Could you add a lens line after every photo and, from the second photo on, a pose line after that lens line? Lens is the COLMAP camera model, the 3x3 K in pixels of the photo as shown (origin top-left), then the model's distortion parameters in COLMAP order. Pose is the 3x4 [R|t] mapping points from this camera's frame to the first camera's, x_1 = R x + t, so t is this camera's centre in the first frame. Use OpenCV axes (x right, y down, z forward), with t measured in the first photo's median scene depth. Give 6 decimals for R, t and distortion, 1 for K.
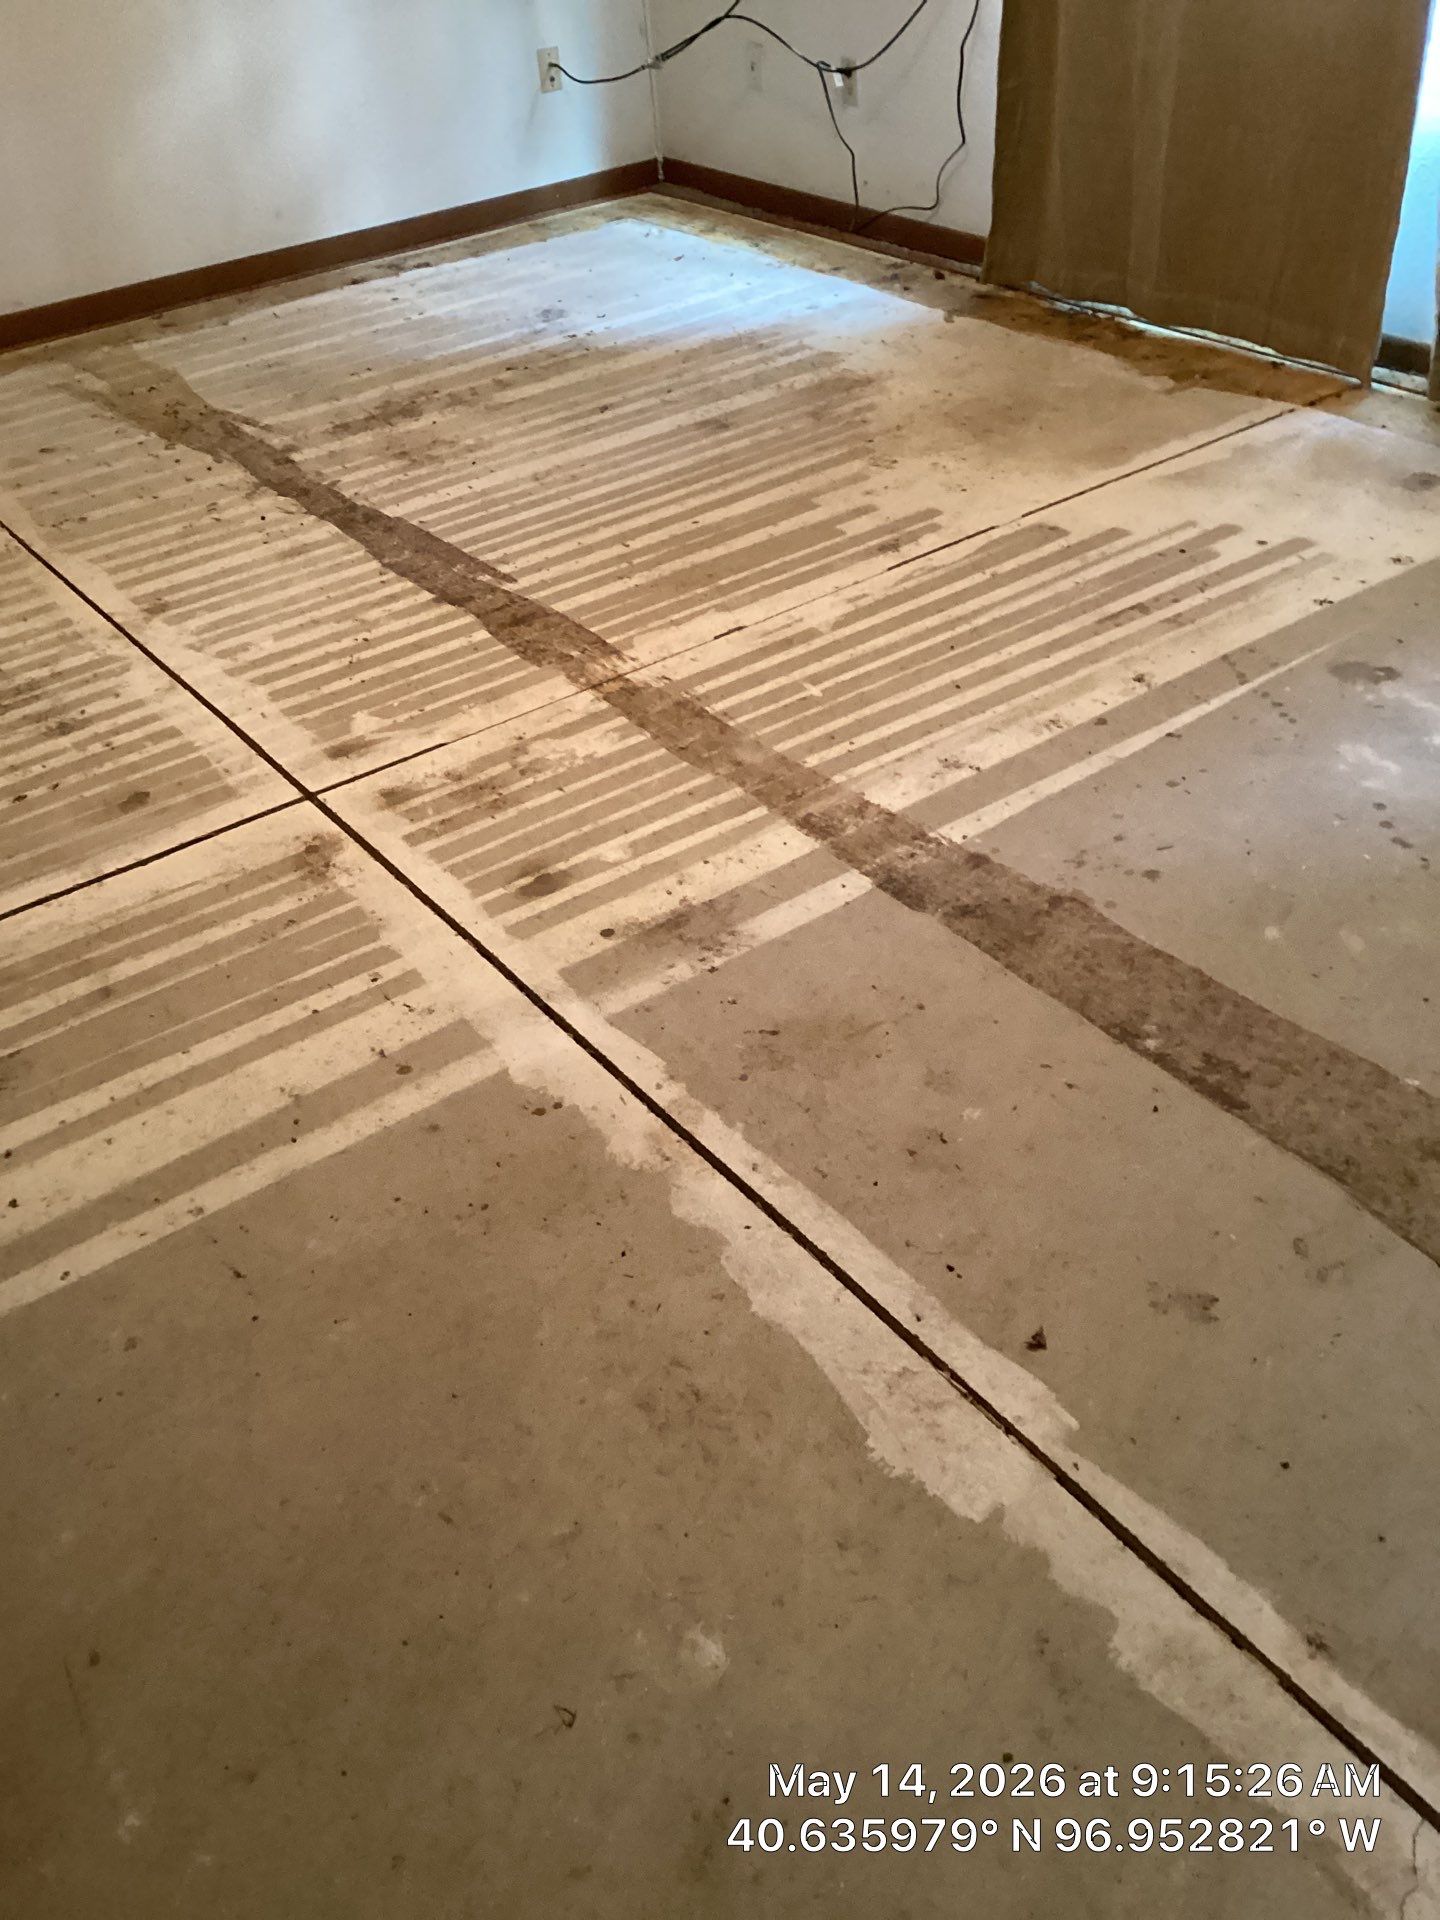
lens RADIAL K [[1698.9, 0, 713.3], [0, 1698.9, 967.9], [0, 0, 1]] dist [0.114894, -0.241883]
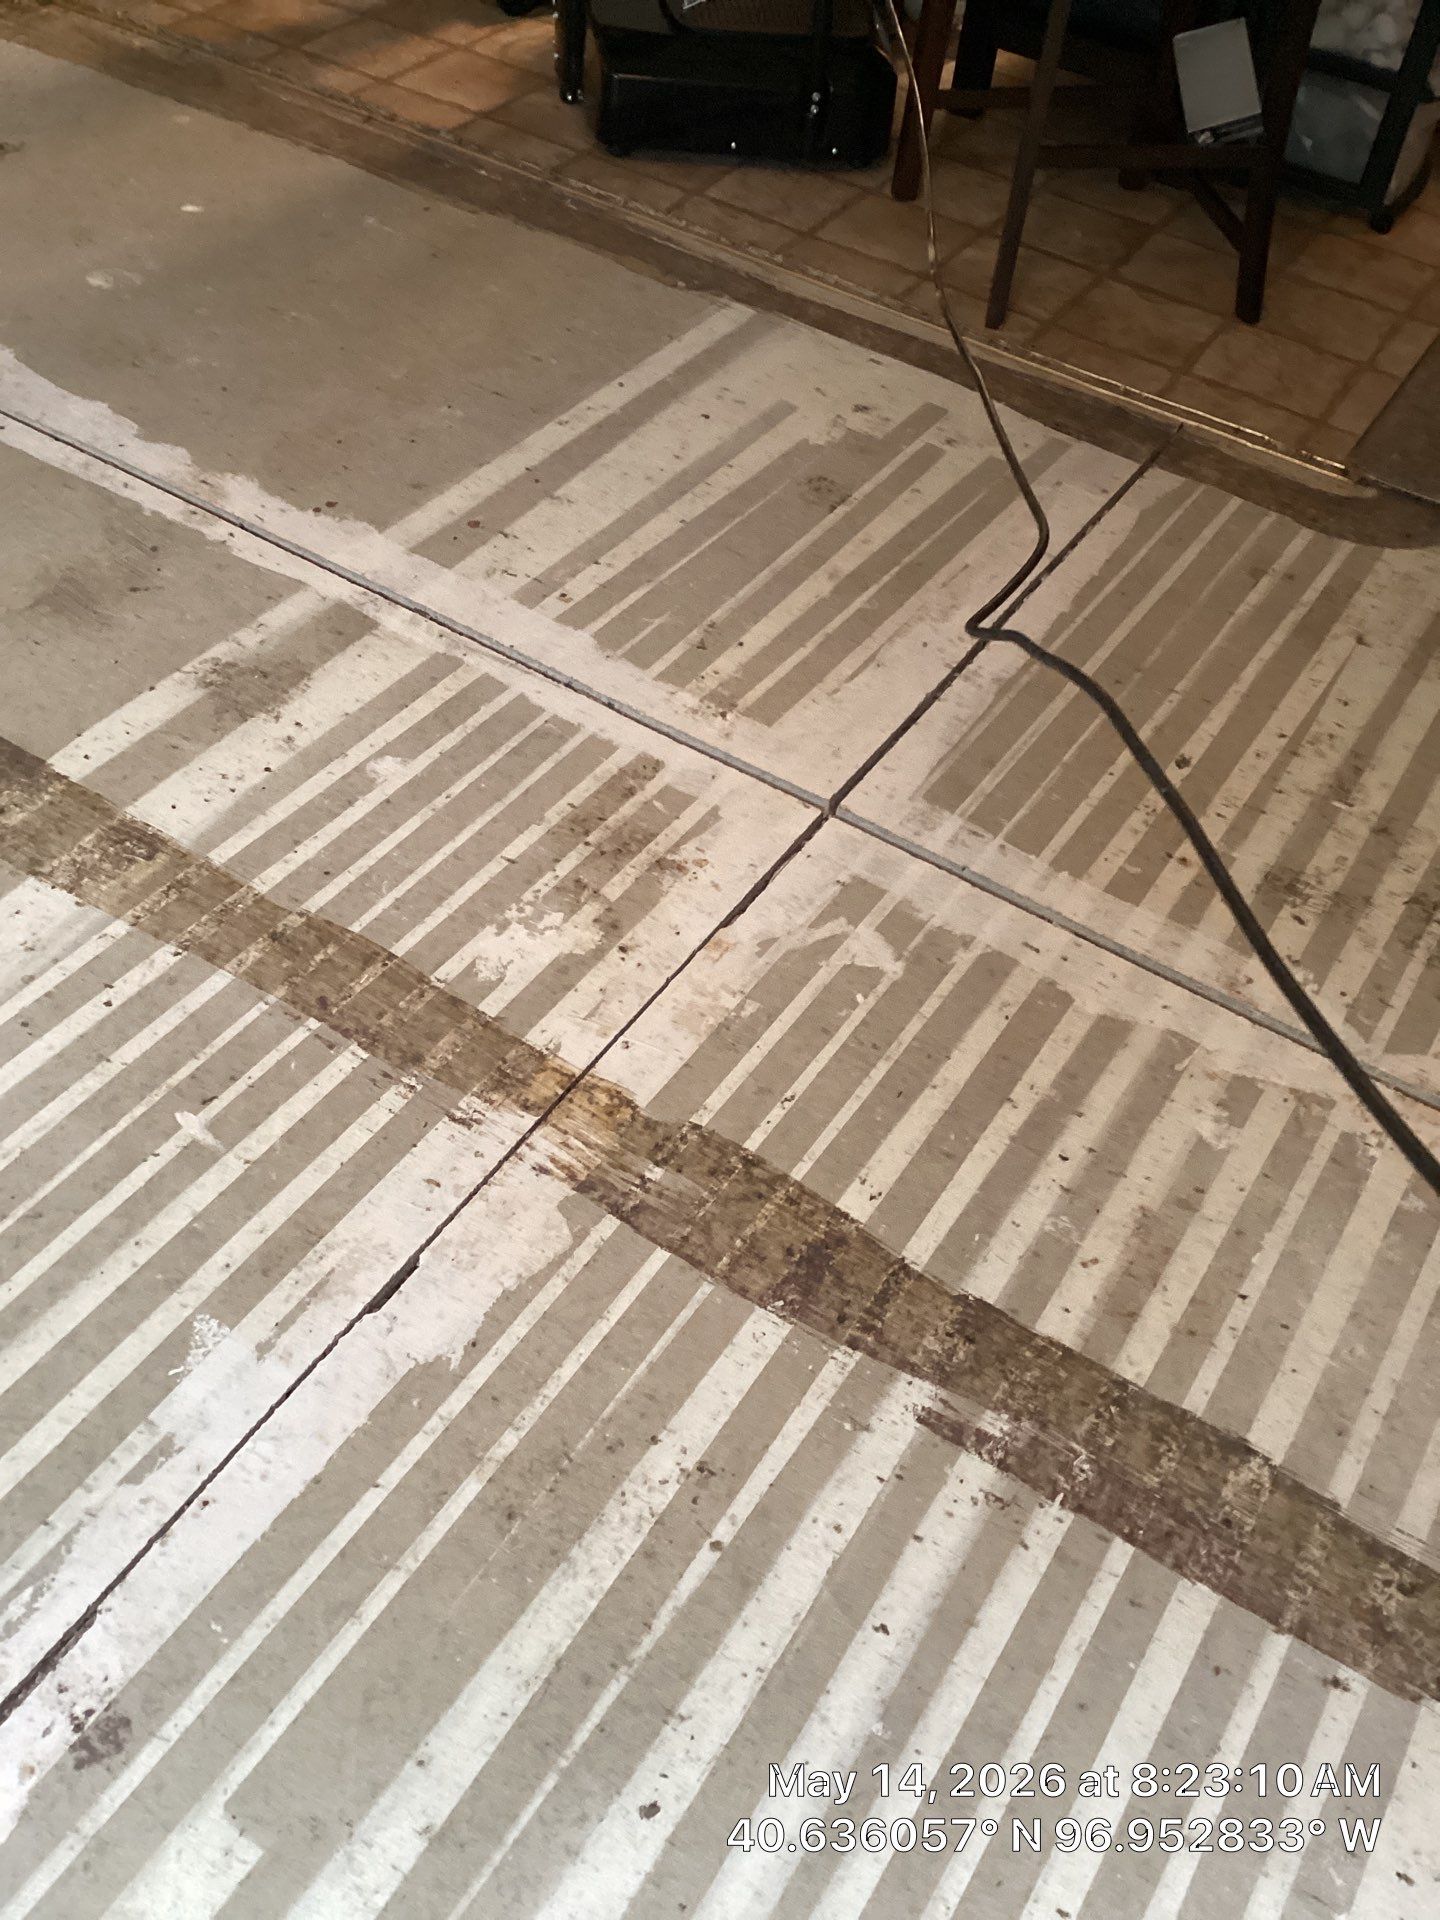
lens RADIAL K [[1722.2, 0, 709.1], [0, 1722.2, 958.8], [0, 0, 1]] dist [0.127243, -0.277437]
pose [[-0.929905, 0.265392, -0.254644, 0.032460], [-0.239554, 0.088332, 0.966857, -0.838047], [0.279089, 0.960086, -0.018565, 1.063924]]
